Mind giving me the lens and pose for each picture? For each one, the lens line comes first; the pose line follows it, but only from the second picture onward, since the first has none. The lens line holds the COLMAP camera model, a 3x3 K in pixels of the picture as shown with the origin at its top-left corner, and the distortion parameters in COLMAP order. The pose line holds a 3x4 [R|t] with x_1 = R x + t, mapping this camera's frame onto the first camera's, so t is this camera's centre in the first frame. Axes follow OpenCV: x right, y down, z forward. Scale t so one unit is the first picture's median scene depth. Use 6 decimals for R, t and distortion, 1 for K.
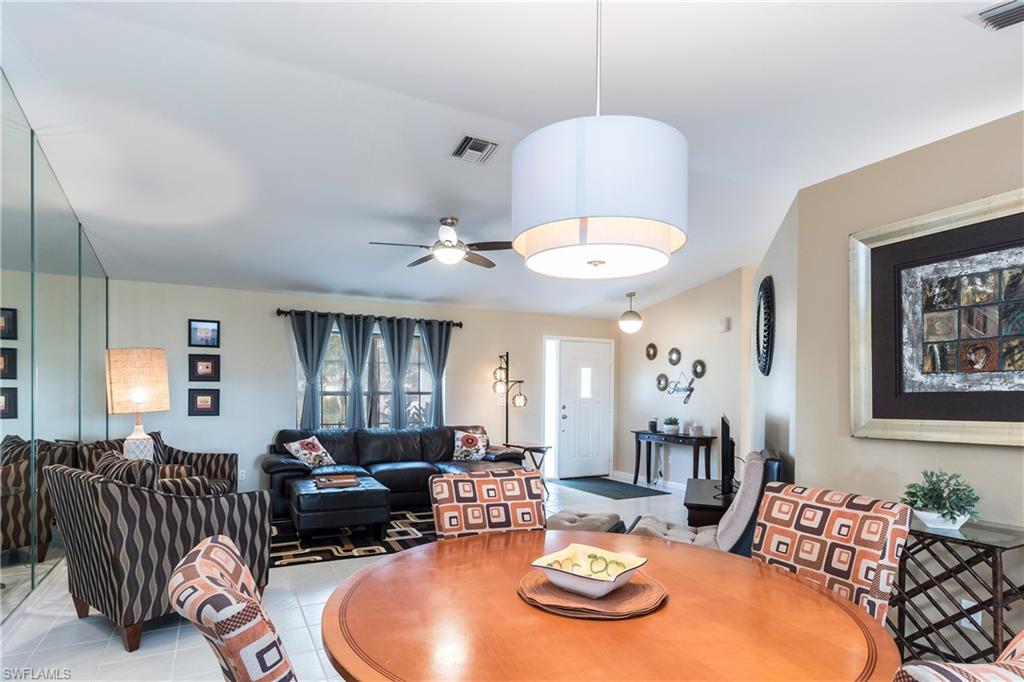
lens RADIAL K [[551.8, 0, 512.5], [0, 551.8, 397.3], [0, 0, 1]] dist [-0.000325, 0.000298]
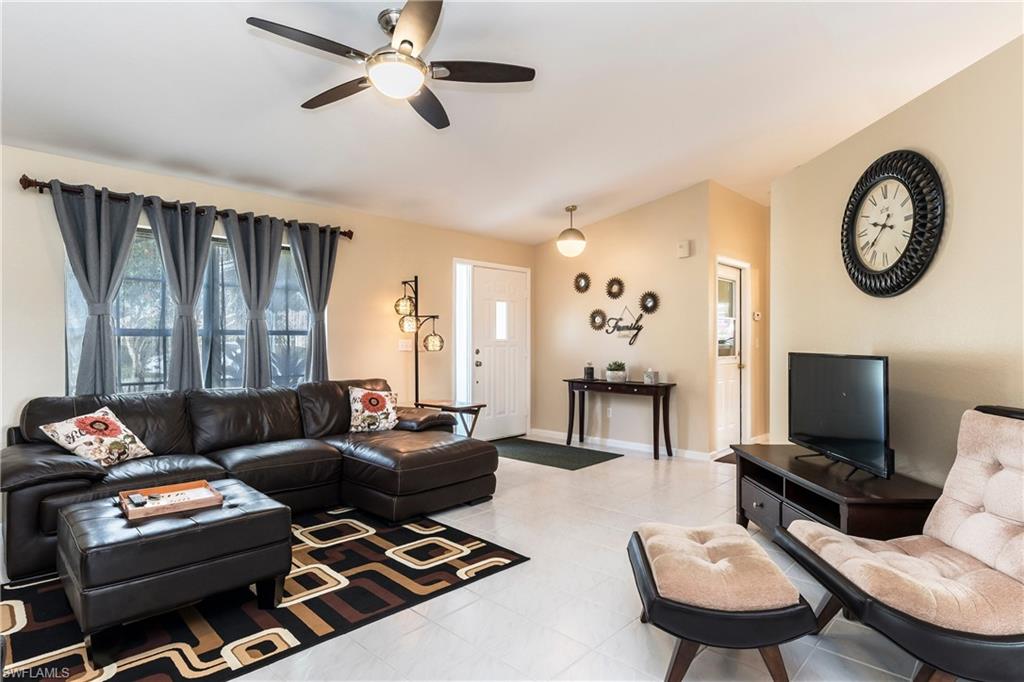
lens RADIAL K [[550.4, 0, 512.0], [0, 550.4, 341.0], [0, 0, 1]] dist [0.014908, -0.000370]
pose [[0.949564, -0.008192, 0.313467, -0.129399], [0.010217, 0.999936, -0.004820, 0.009001], [-0.313408, 0.007780, 0.949587, 0.300713]]
